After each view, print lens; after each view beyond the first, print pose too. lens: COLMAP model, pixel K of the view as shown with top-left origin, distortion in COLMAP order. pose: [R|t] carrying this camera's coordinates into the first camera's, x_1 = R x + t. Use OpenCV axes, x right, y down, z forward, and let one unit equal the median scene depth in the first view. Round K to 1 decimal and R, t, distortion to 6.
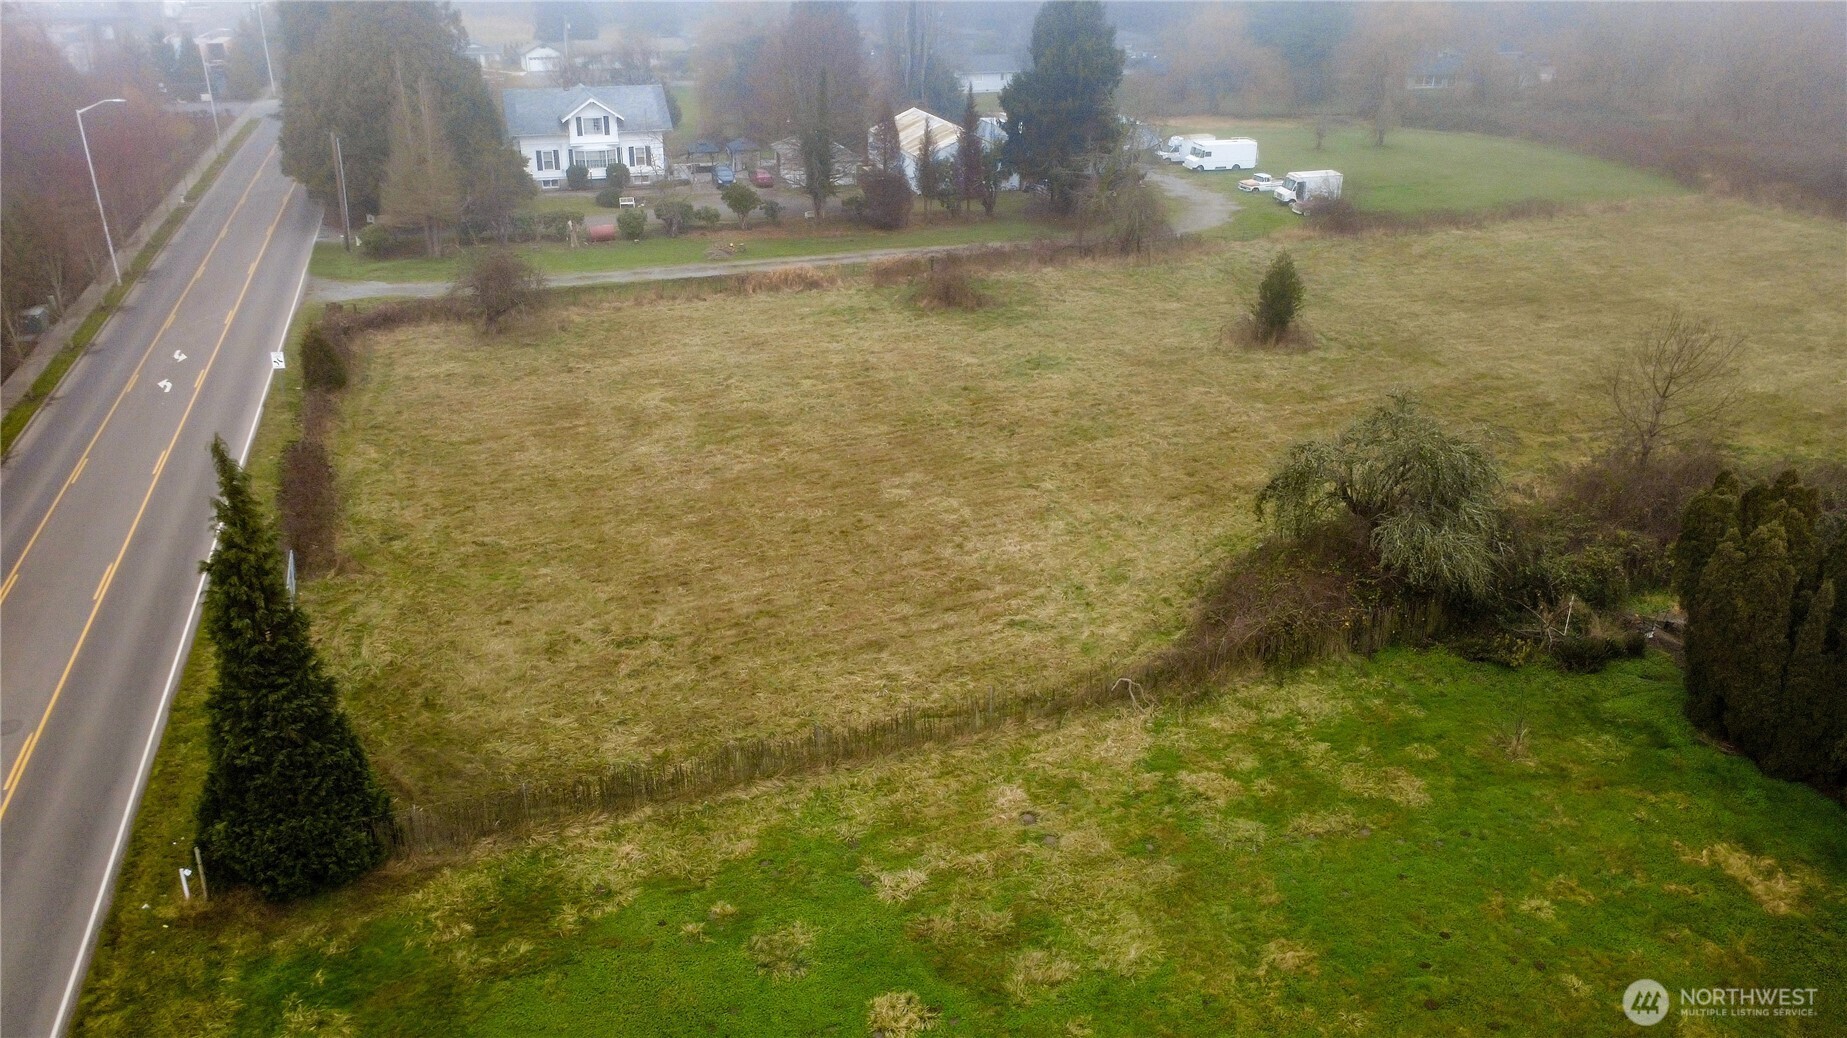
lens RADIAL K [[1340.1, 0, 923.0], [0, 1340.1, 522.0], [0, 0, 1]] dist [0.001476, -0.002054]
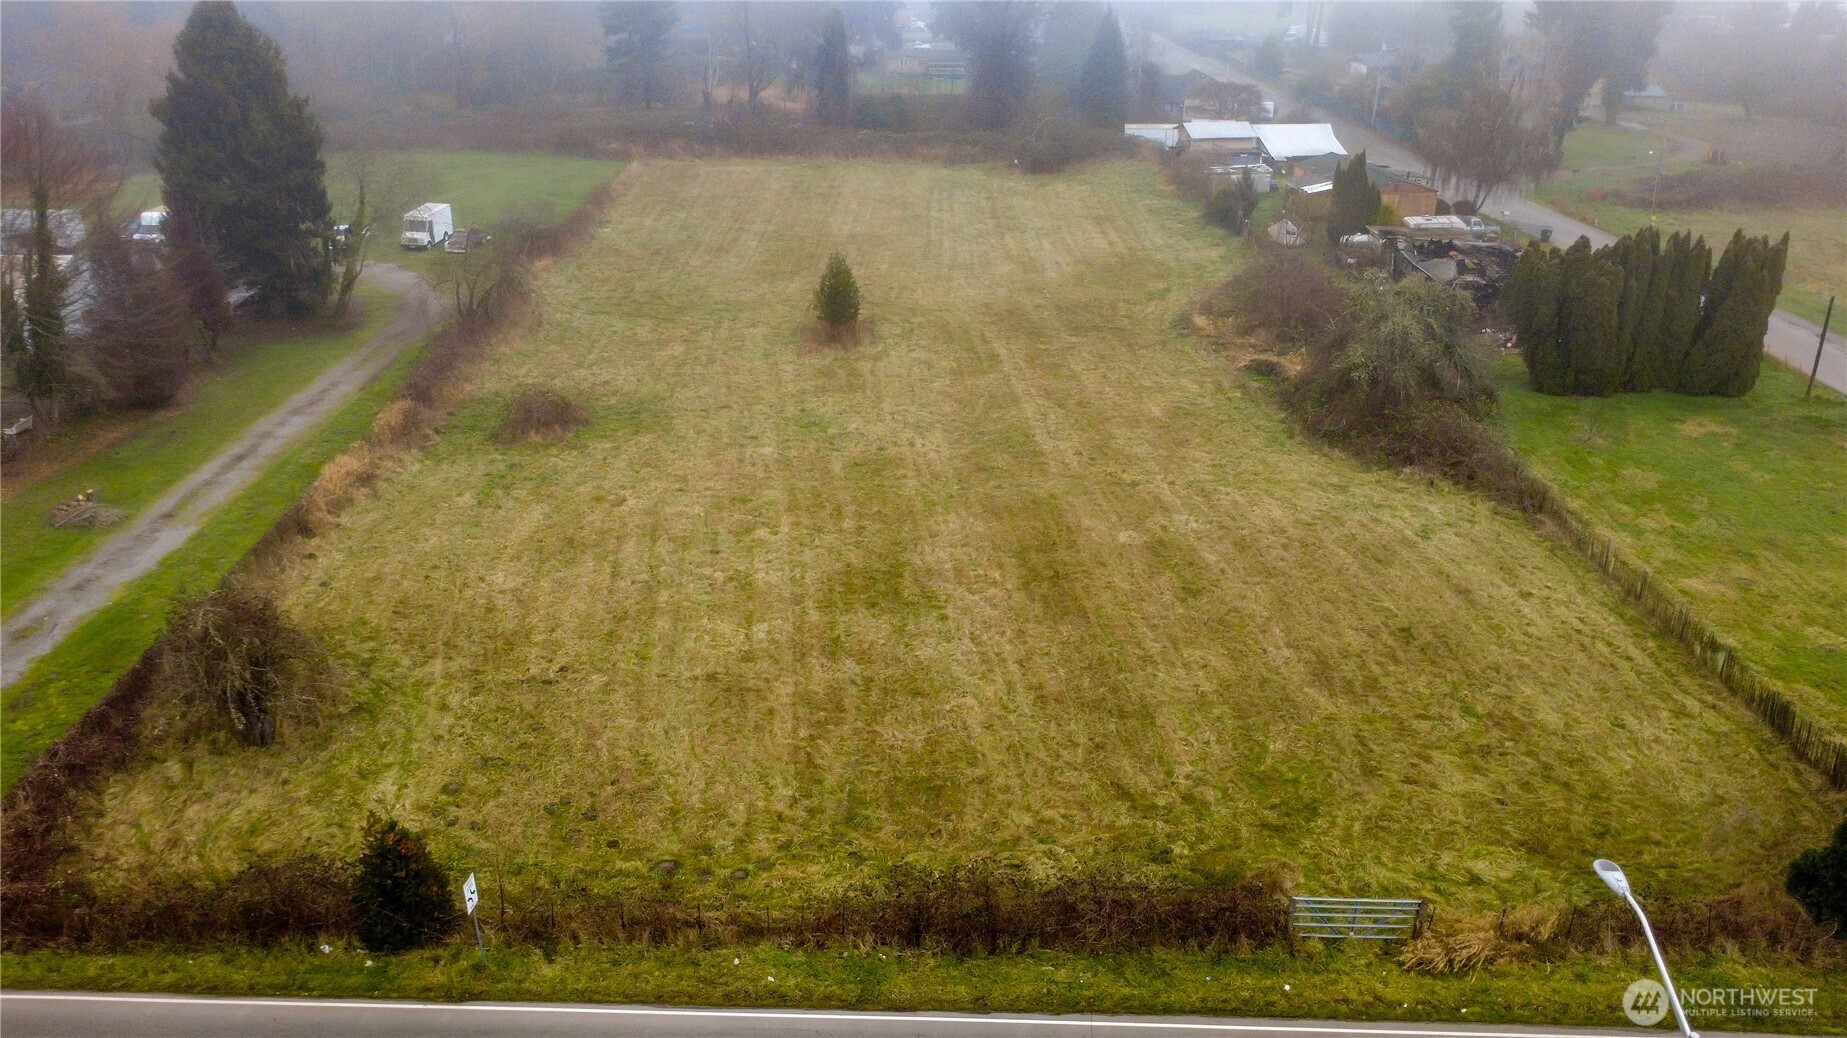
lens RADIAL K [[1340.1, 0, 923.0], [0, 1340.1, 522.0], [0, 0, 1]] dist [0.001476, -0.002054]
pose [[0.343754, -0.400185, 0.849520, -0.863618], [0.398037, 0.881457, 0.254166, -0.327716], [-0.850529, 0.250770, 0.462293, 0.666222]]
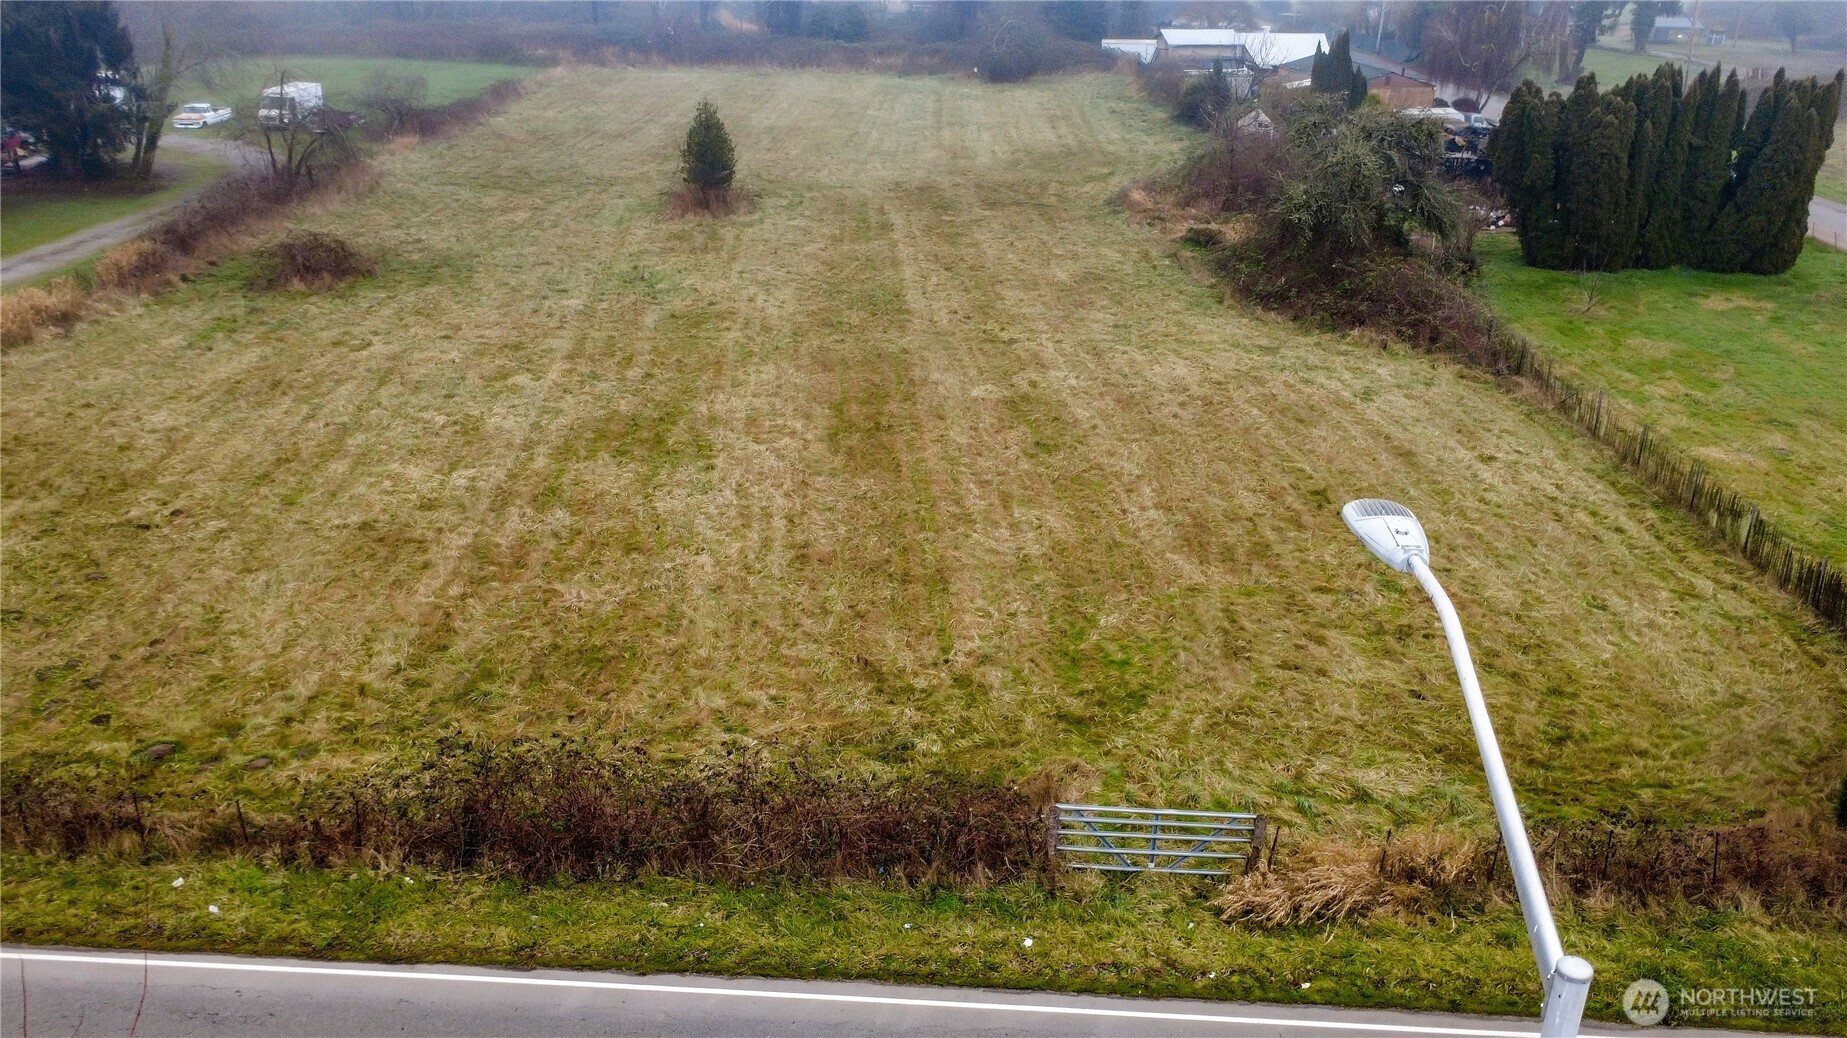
lens RADIAL K [[1340.1, 0, 923.0], [0, 1340.1, 522.0], [0, 0, 1]] dist [0.001476, -0.002054]
pose [[0.366821, -0.393303, 0.843063, -0.680198], [0.385103, 0.889139, 0.247238, -0.152962], [-0.846840, 0.233974, 0.477617, 0.674969]]
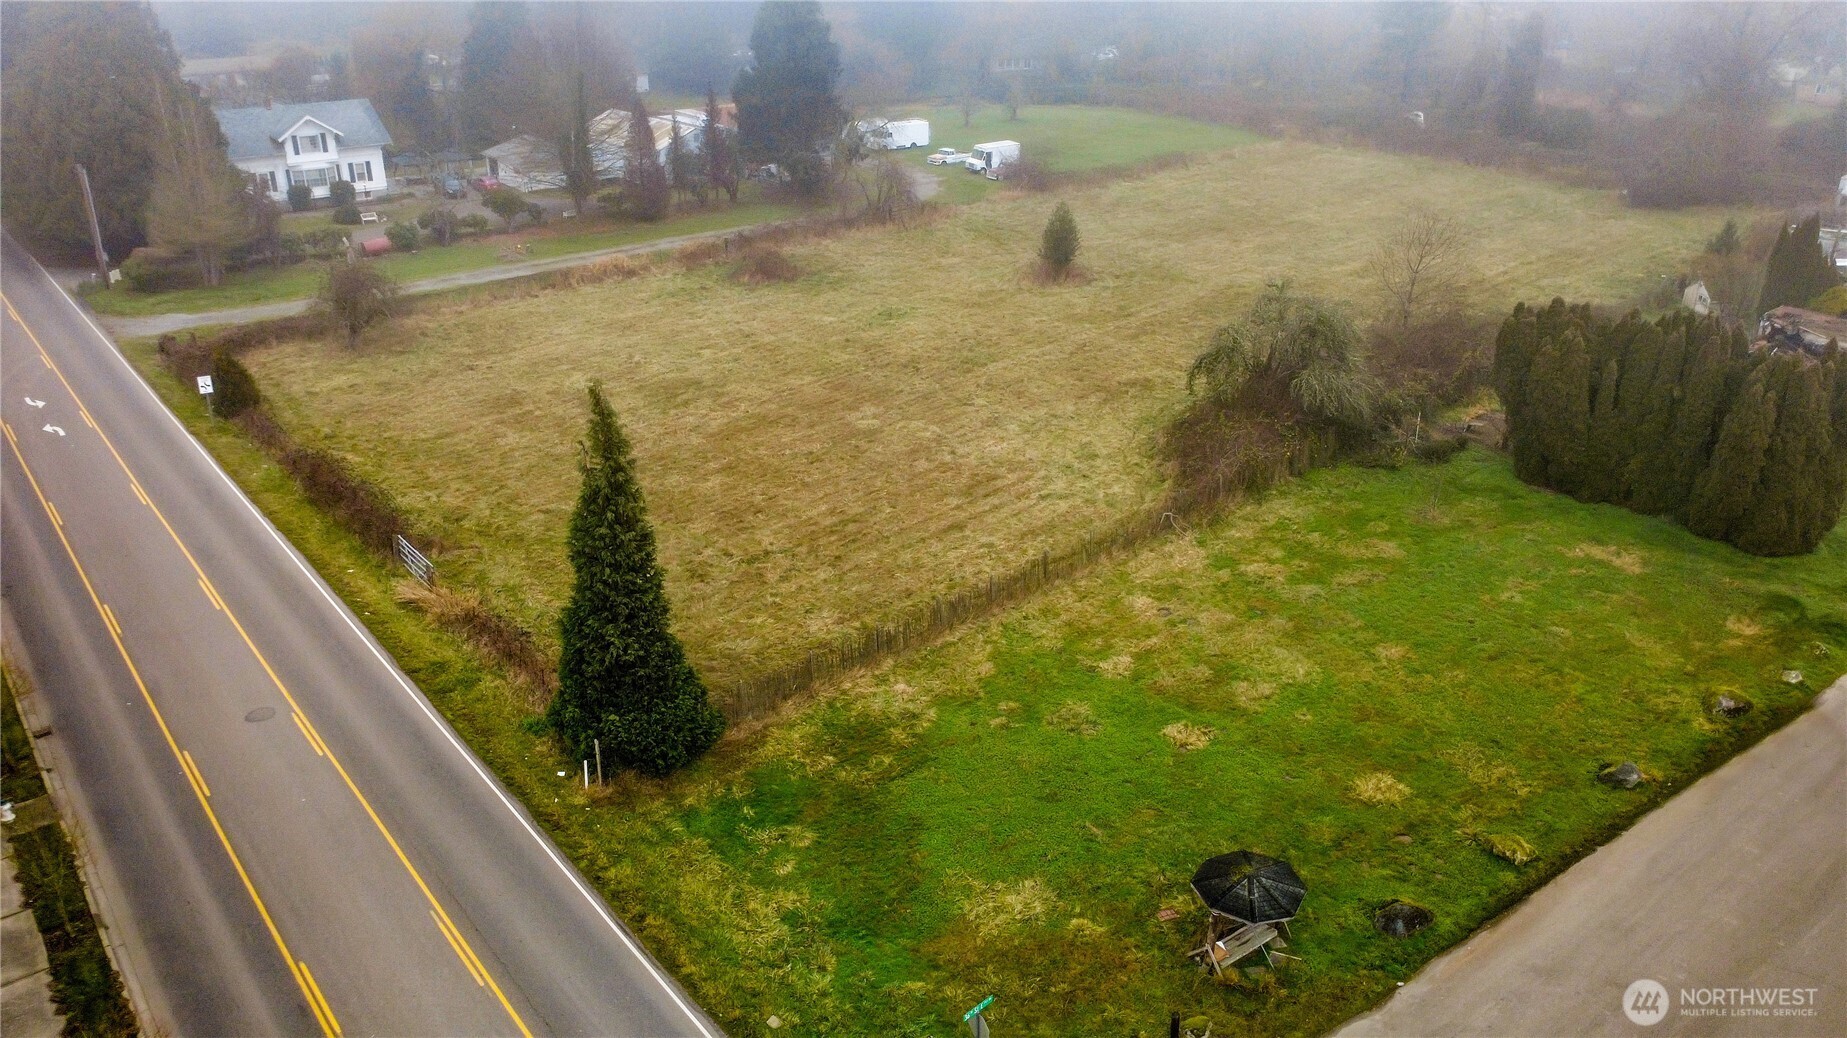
lens RADIAL K [[1340.1, 0, 923.0], [0, 1340.1, 522.0], [0, 0, 1]] dist [0.001476, -0.002054]
pose [[0.935049, -0.155420, 0.318636, -0.350248], [0.155816, 0.987484, 0.024415, 0.041207], [-0.318443, 0.026819, 0.947563, -0.110738]]
